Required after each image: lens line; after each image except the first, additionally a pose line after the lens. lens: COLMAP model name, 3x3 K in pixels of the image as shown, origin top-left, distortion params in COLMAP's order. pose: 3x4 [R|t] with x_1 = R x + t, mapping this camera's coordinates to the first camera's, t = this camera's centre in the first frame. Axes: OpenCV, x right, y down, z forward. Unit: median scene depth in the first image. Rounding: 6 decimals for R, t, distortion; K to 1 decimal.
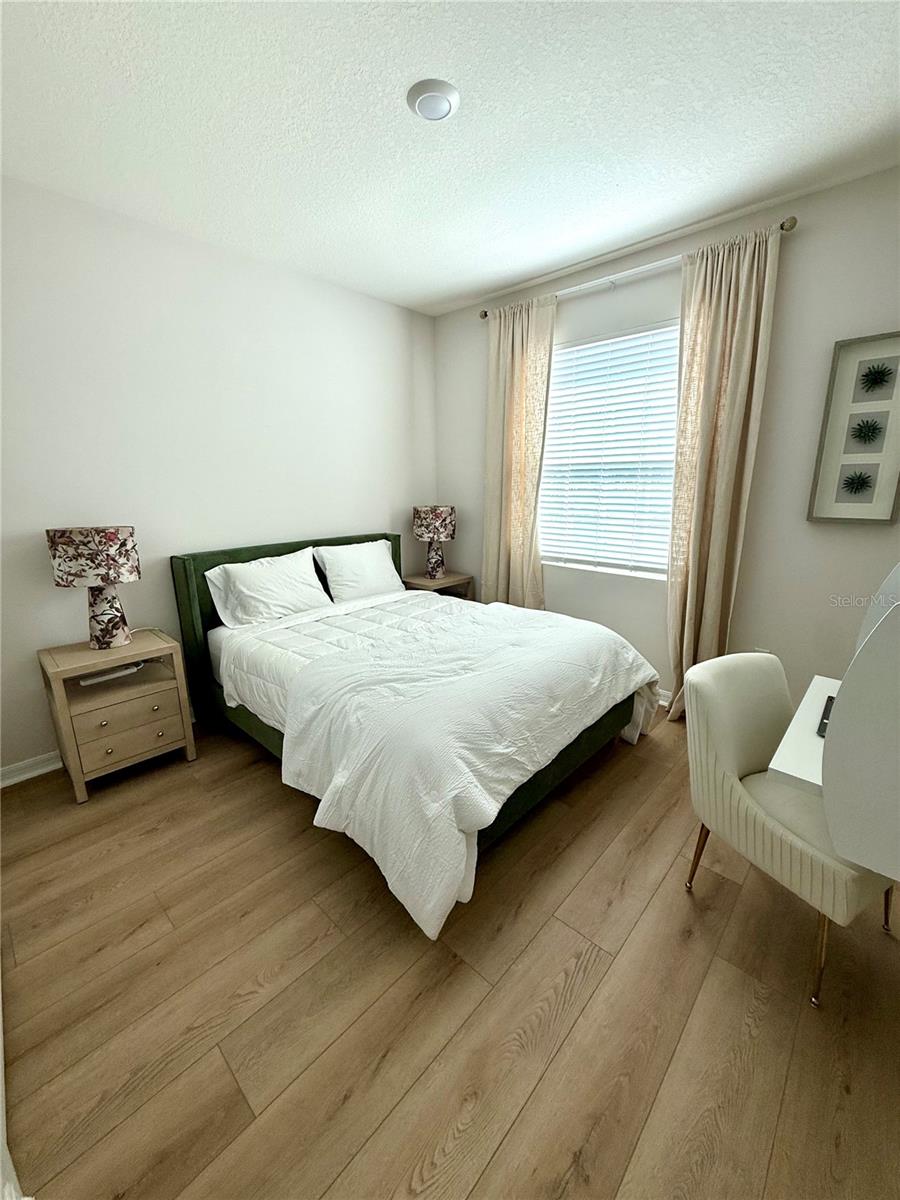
lens RADIAL K [[478.2, 0, 453.6], [0, 478.2, 598.7], [0, 0, 1]] dist [-0.003360, 0.000108]
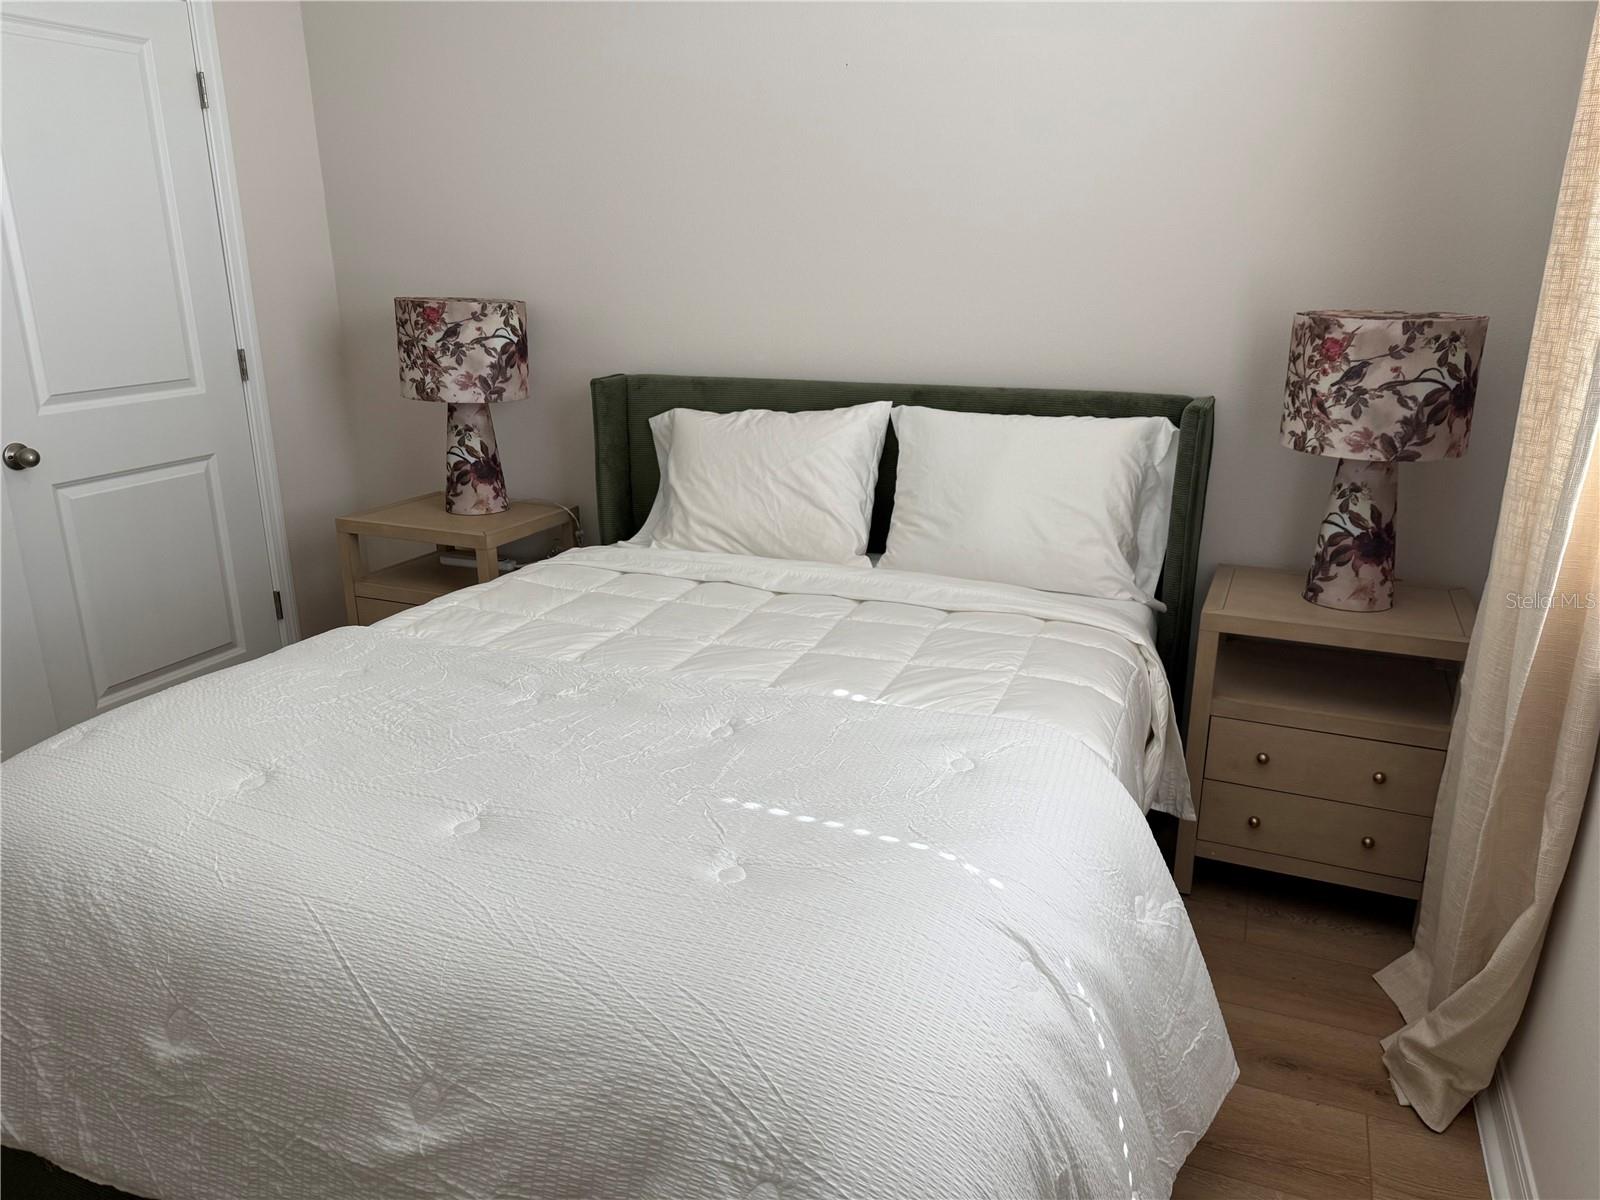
lens RADIAL K [[1128.0, 0, 802.7], [0, 1128.0, 614.3], [0, 0, 1]] dist [0.033932, -0.046324]
pose [[0.349793, 0.291777, -0.890231, 0.587753], [-0.226640, 0.948391, 0.221787, -0.156100], [0.908999, 0.124183, 0.397869, 0.743657]]
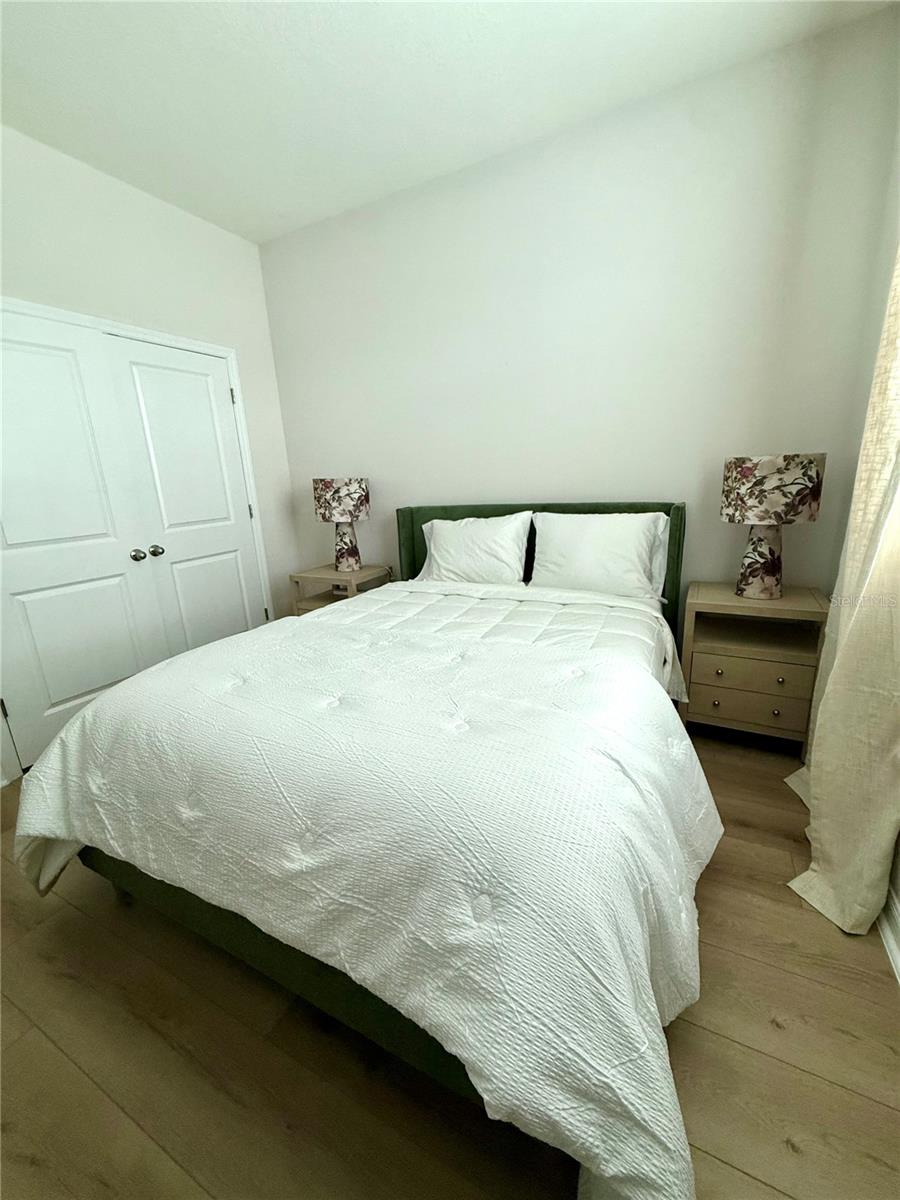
lens RADIAL K [[478.2, 0, 450.5], [0, 478.2, 599.6], [0, 0, 1]] dist [-0.003360, 0.000108]
pose [[0.276720, 0.239765, -0.930558, 0.526412], [-0.185747, 0.963456, 0.193006, -0.115641], [0.942828, 0.119440, 0.311143, 0.774597]]
